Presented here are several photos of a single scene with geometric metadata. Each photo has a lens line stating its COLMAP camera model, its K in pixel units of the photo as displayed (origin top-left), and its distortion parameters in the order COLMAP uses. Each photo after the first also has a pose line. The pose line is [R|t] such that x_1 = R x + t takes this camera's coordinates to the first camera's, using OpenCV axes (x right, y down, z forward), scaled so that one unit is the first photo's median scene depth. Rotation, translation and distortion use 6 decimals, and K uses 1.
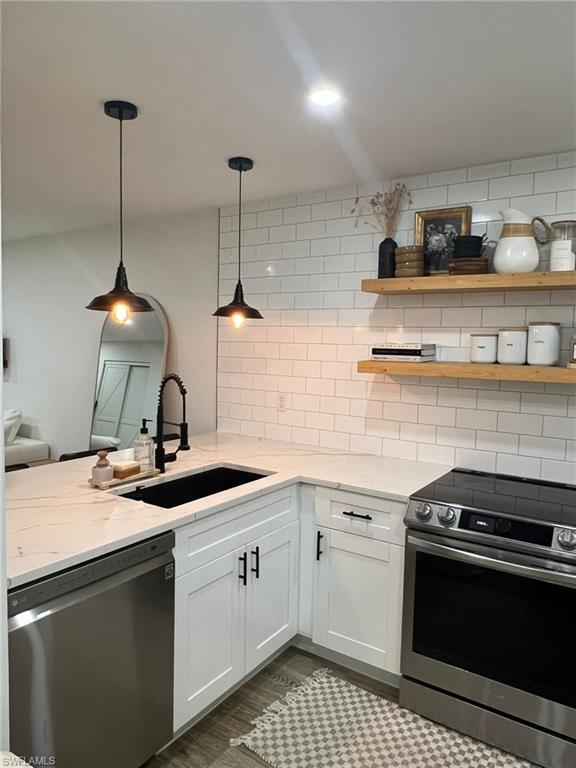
lens RADIAL K [[542.2, 0, 287.0], [0, 542.2, 381.6], [0, 0, 1]] dist [0.001668, -0.005164]
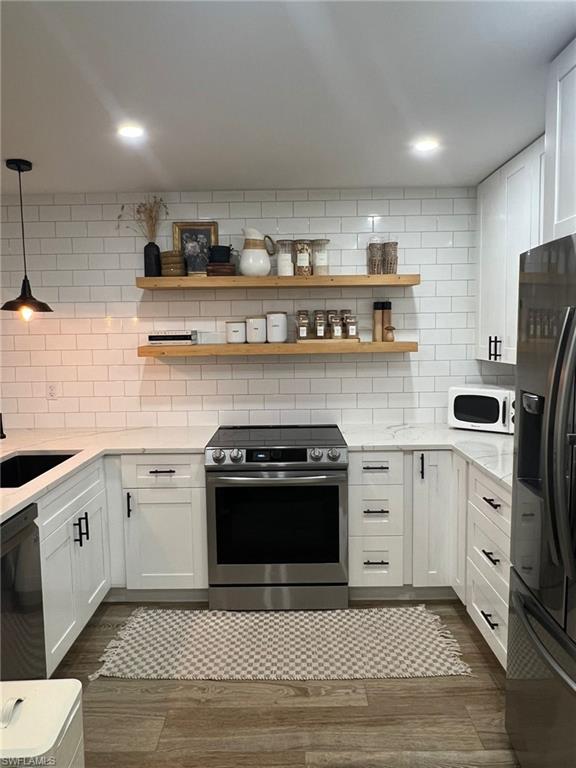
lens RADIAL K [[542.2, 0, 287.0], [0, 542.2, 381.6], [0, 0, 1]] dist [0.001668, -0.005164]
pose [[0.828543, -0.085510, 0.553358, -0.283282], [0.074784, 0.996315, 0.041986, 0.012723], [-0.554909, 0.006596, 0.831885, -0.168798]]
